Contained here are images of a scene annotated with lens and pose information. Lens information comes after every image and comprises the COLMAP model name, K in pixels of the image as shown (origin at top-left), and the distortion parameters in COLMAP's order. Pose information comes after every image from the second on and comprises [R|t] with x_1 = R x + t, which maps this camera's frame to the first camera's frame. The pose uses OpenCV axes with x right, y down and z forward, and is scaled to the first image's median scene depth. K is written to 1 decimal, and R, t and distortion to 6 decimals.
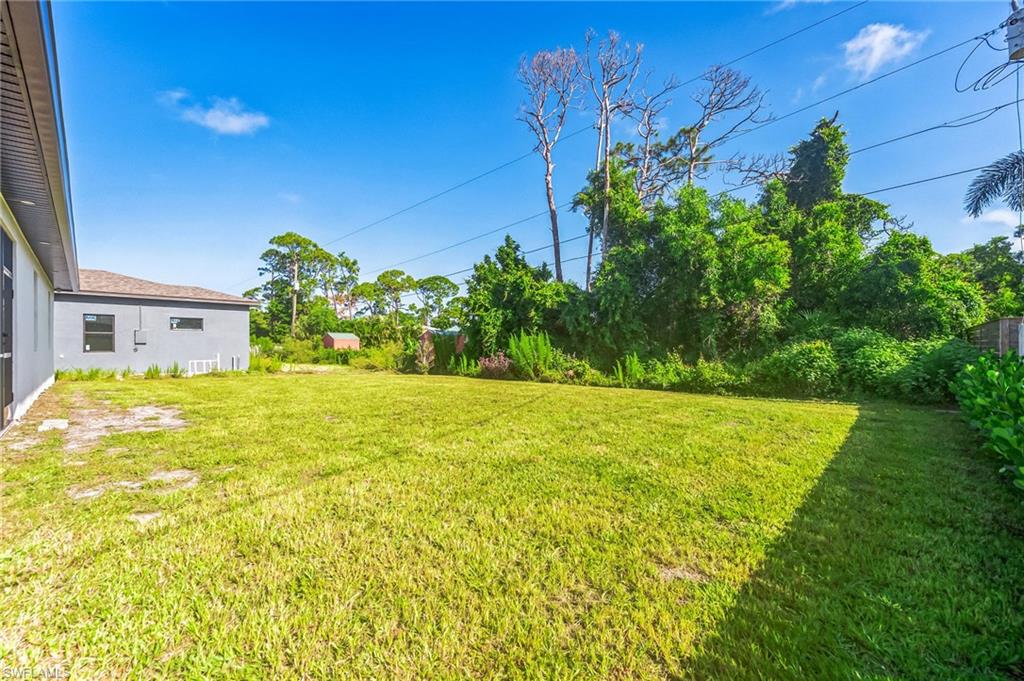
lens RADIAL K [[410.8, 0, 515.6], [0, 410.8, 342.8], [0, 0, 1]] dist [0.001548, 0.000647]
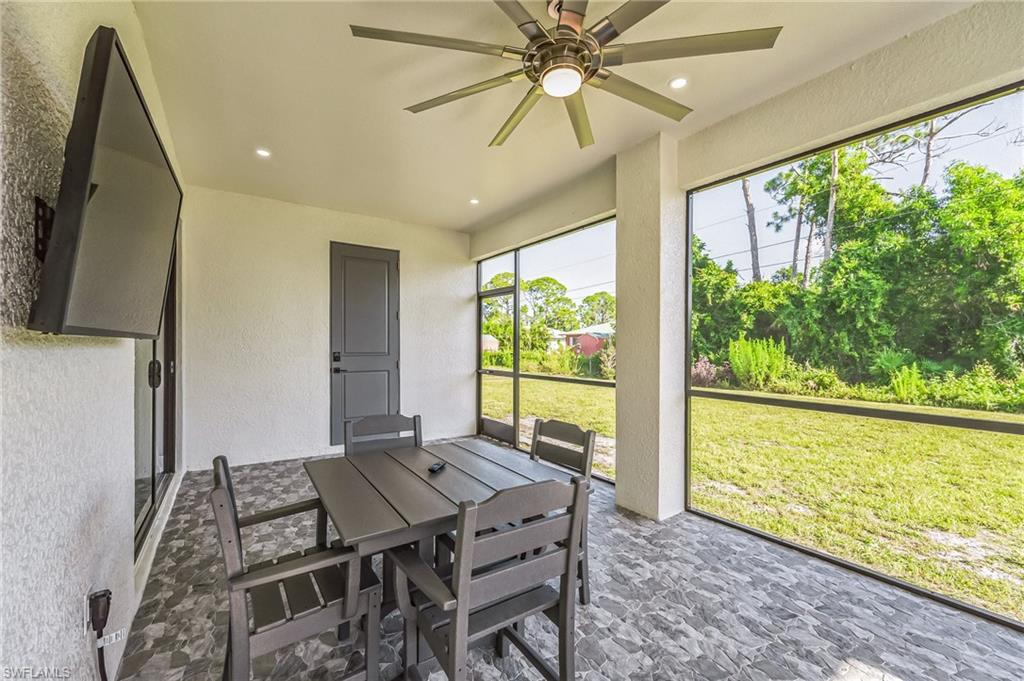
lens RADIAL K [[410.8, 0, 510.3], [0, 410.8, 343.1], [0, 0, 1]] dist [0.001548, 0.000647]
pose [[0.979722, 0.003586, -0.200327, -0.286337], [-0.002909, 0.999989, 0.003674, -0.014147], [0.200338, -0.003017, 0.979722, -0.014293]]
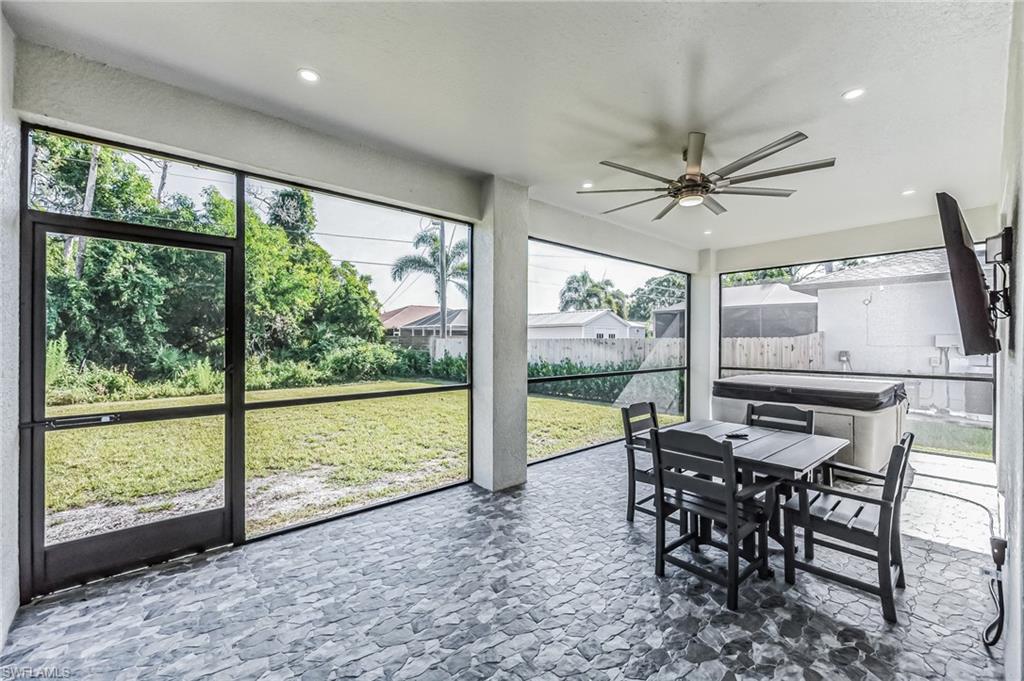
lens RADIAL K [[410.8, 0, 510.5], [0, 410.8, 338.8], [0, 0, 1]] dist [0.001548, 0.000647]
pose [[0.086959, 0.002655, 0.996208, -0.483702], [-0.005791, 0.999981, -0.002160, -0.016365], [-0.996195, -0.005581, 0.086973, 0.152288]]
